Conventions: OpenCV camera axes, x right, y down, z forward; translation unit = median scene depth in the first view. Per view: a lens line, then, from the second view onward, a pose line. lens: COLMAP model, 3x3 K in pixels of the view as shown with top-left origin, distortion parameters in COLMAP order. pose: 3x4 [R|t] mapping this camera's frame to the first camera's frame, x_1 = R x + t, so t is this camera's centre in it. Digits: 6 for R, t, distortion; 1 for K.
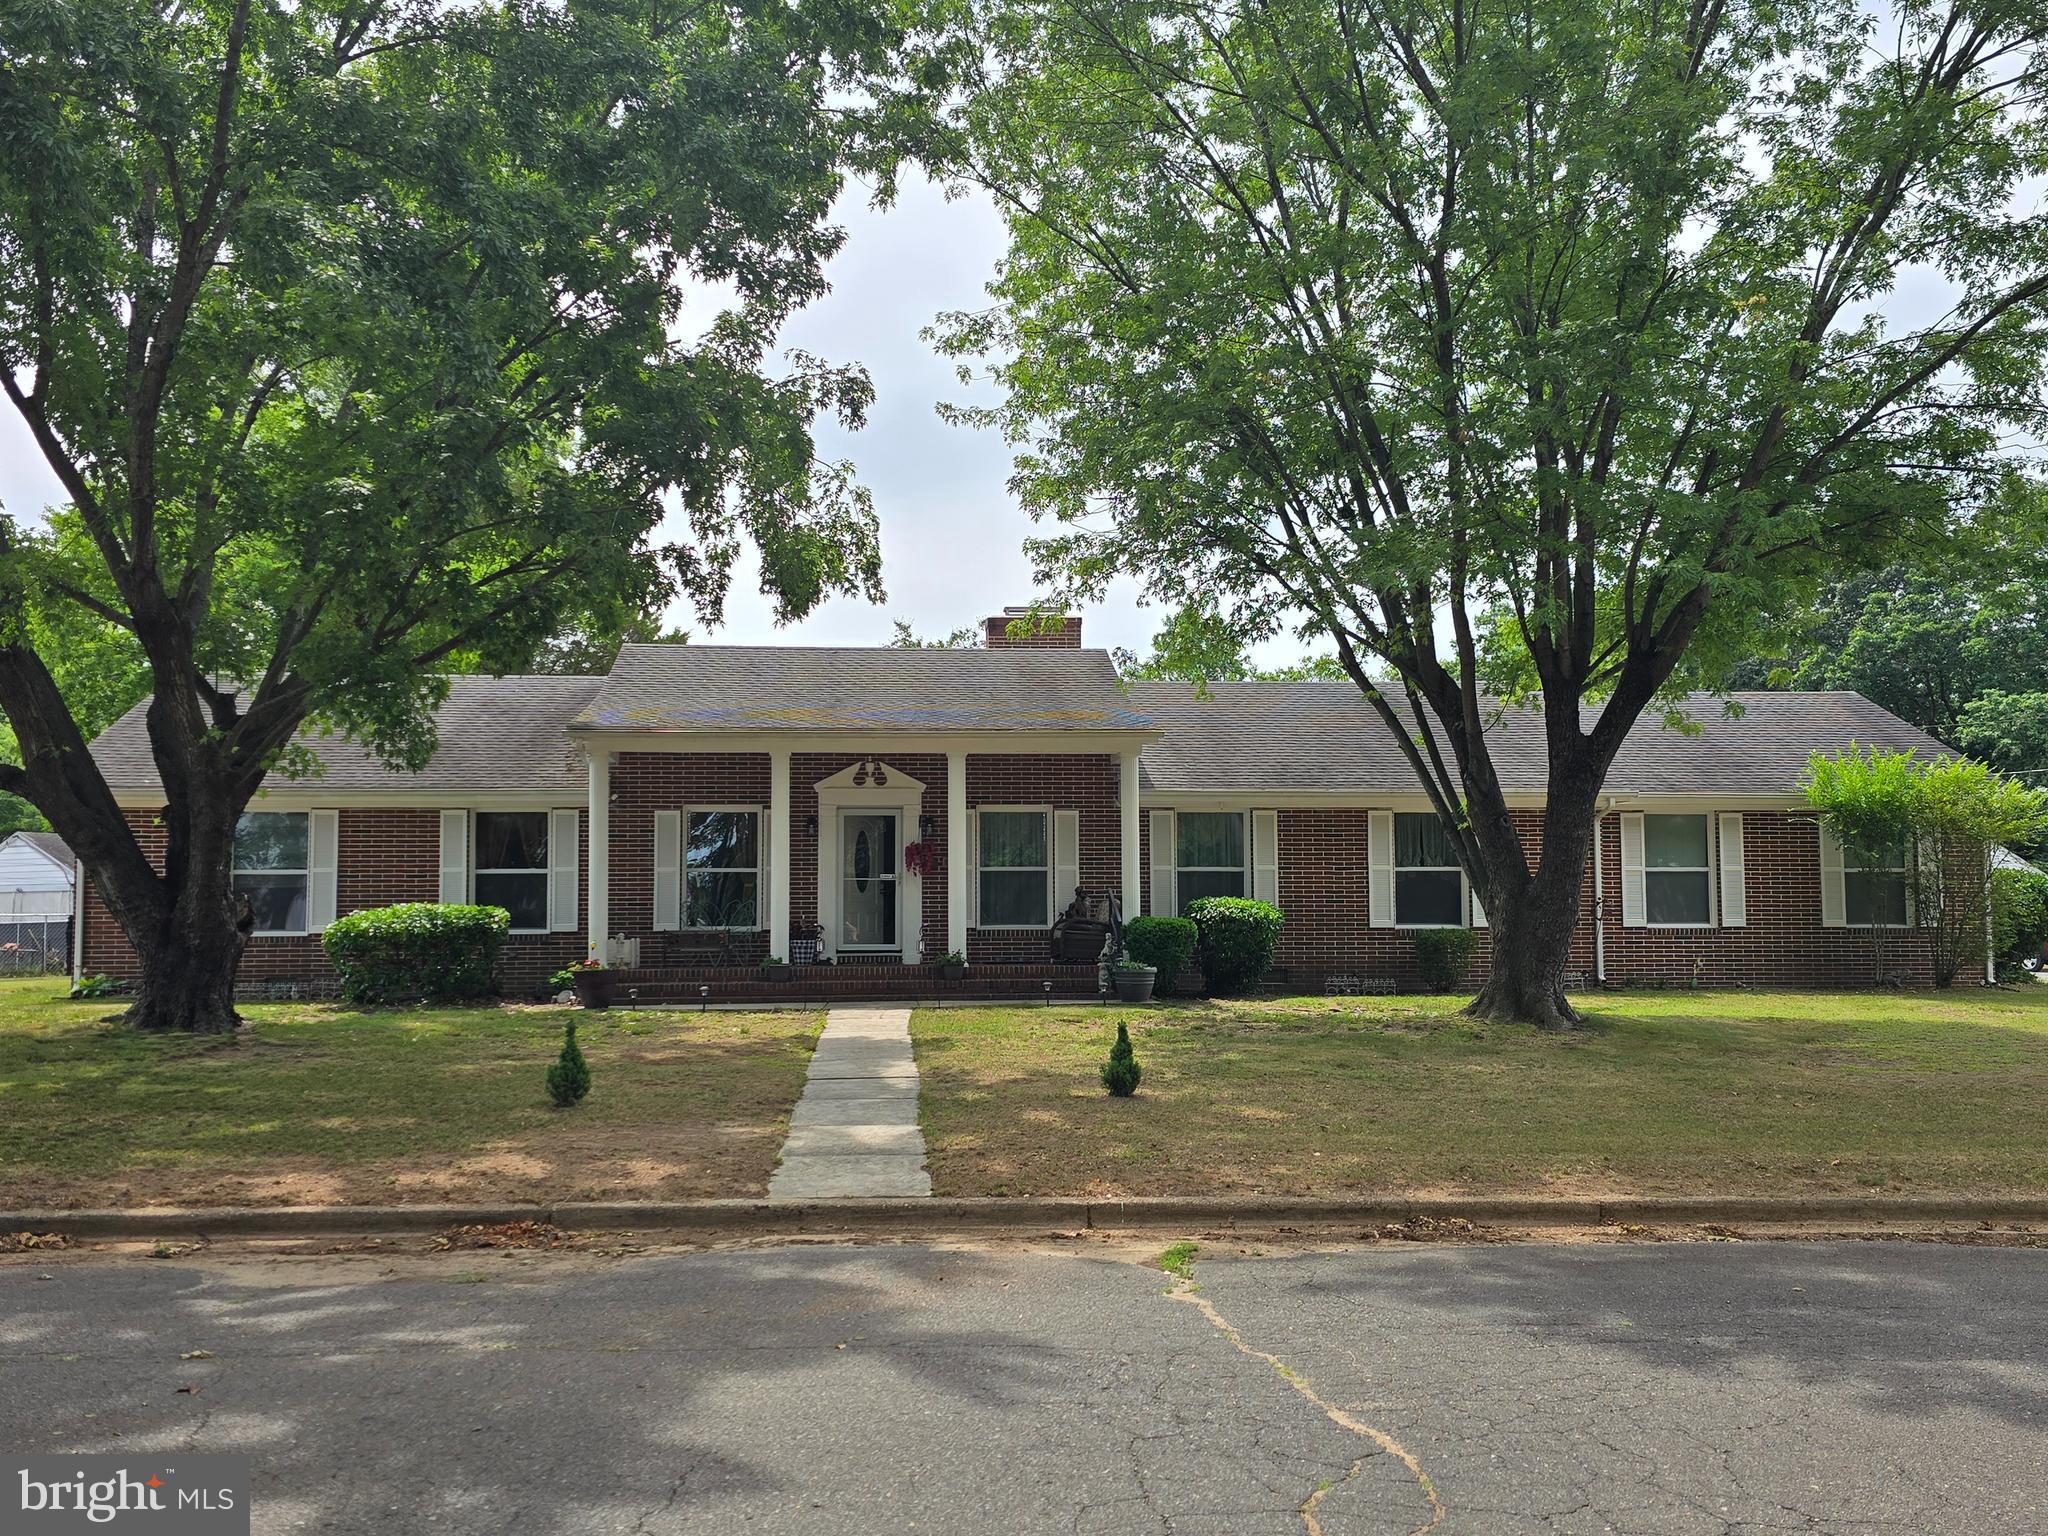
lens RADIAL K [[1690.1, 0, 1017.1], [0, 1690.1, 775.3], [0, 0, 1]] dist [0.082567, -0.098953]
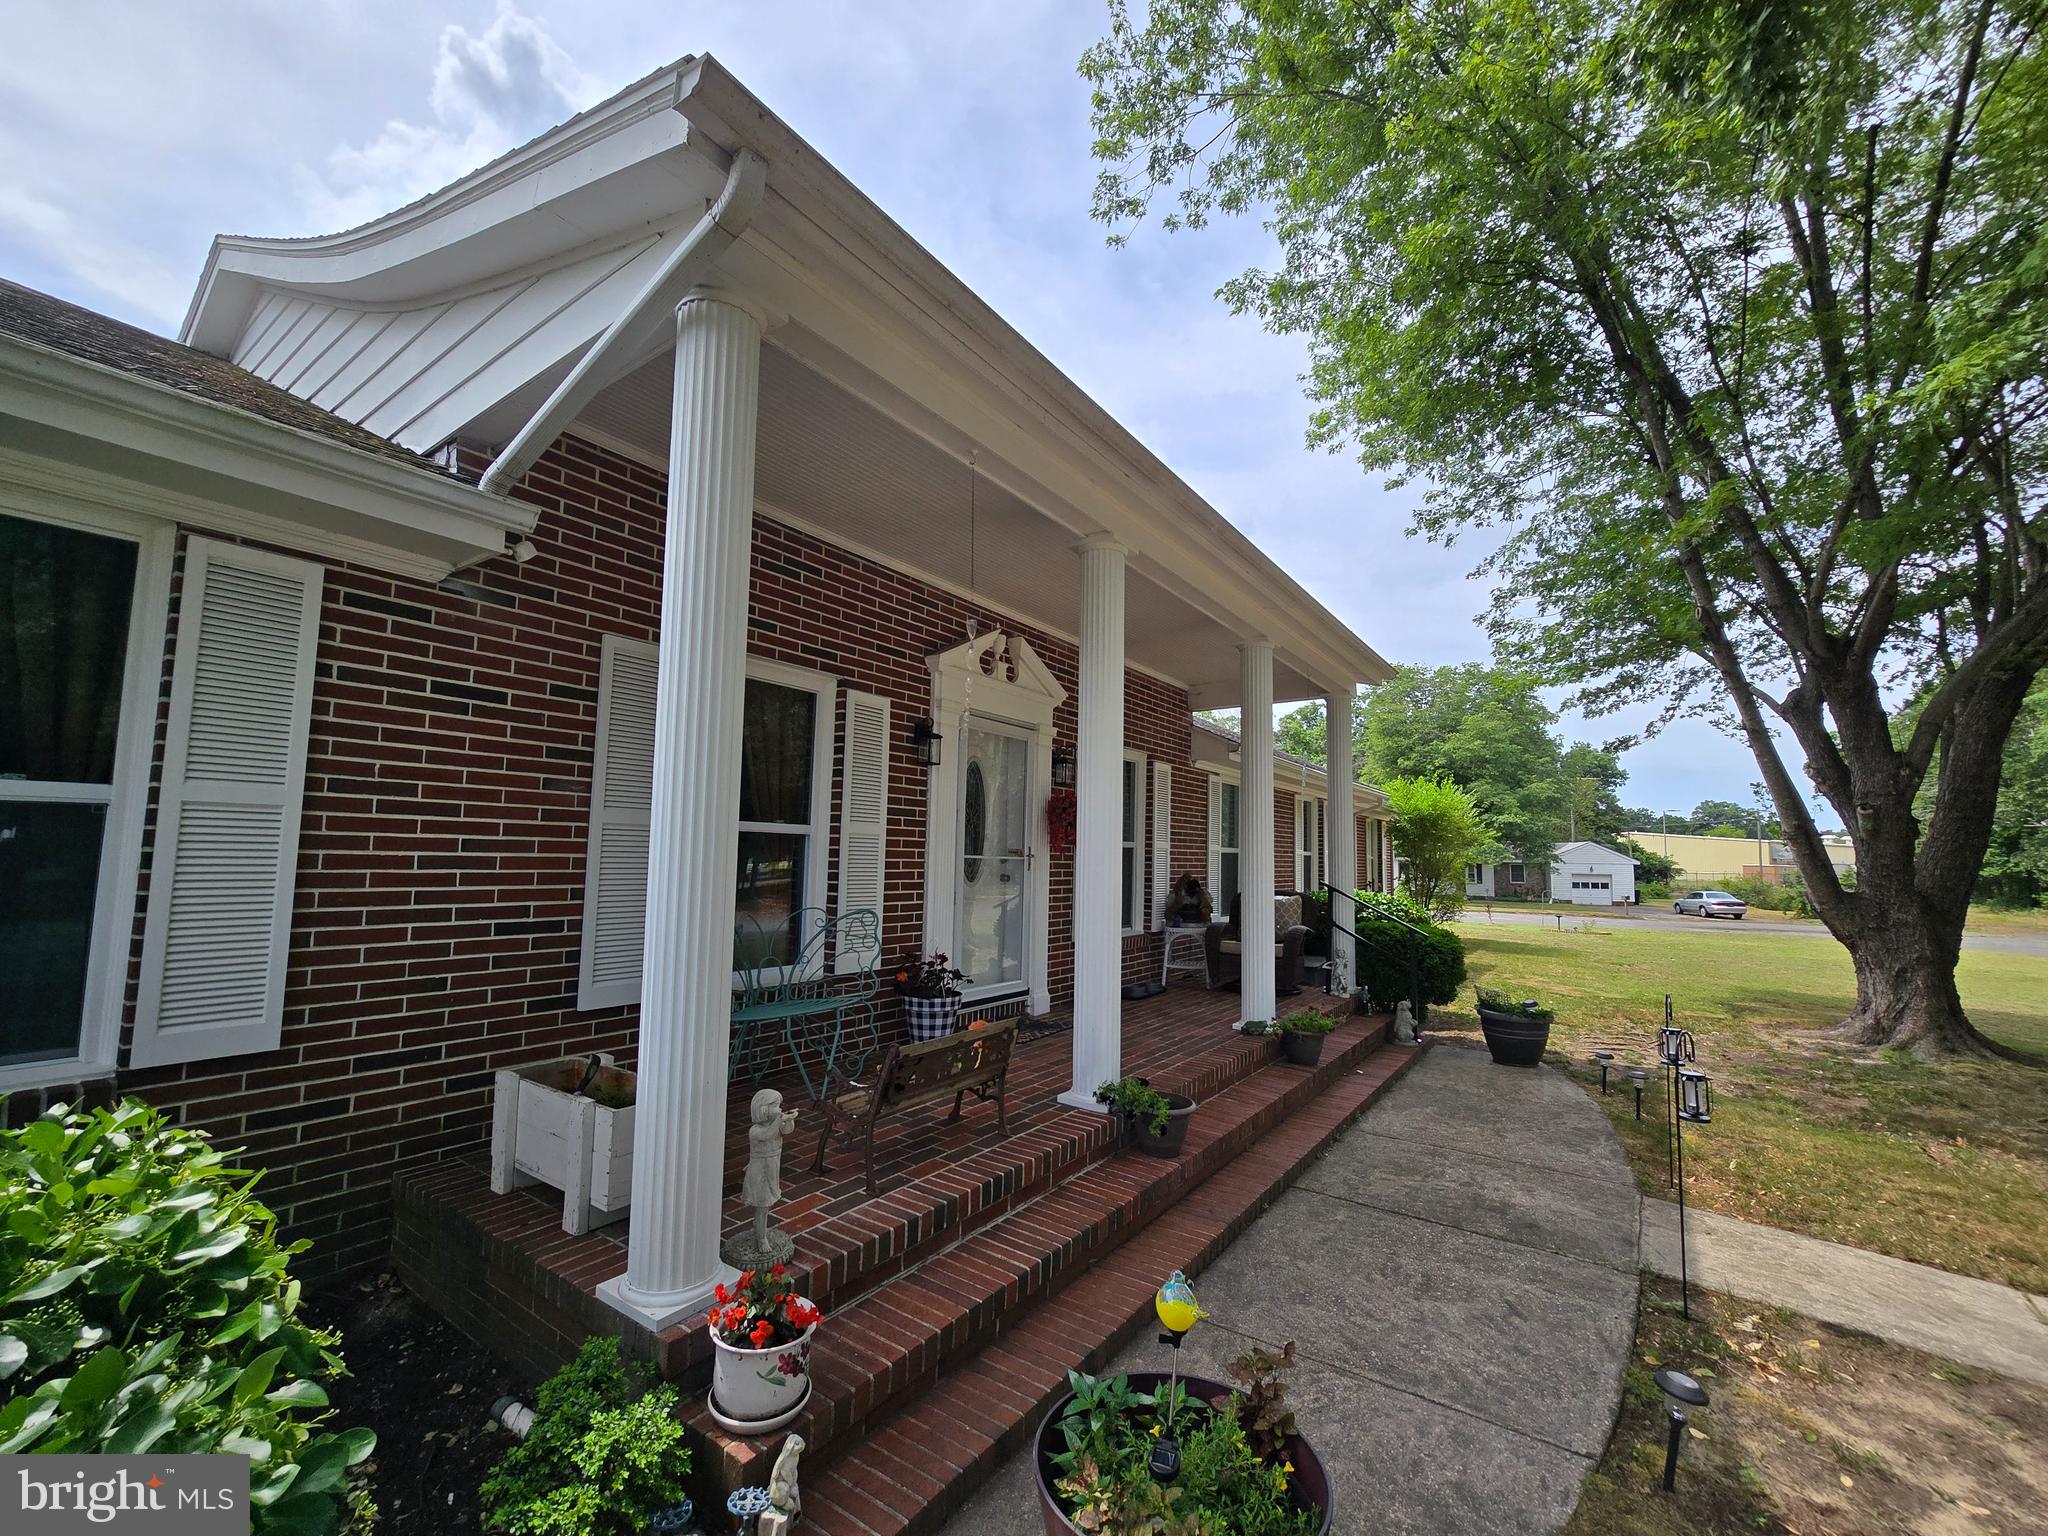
lens RADIAL K [[840.0, 0, 1021.0], [0, 840.0, 771.2], [0, 0, 1]] dist [-0.001651, -0.000278]
pose [[0.647563, 0.096012, 0.755939, -0.279484], [-0.102374, 0.993999, -0.038551, 0.044472], [-0.755104, -0.052424, 0.653506, 0.824544]]
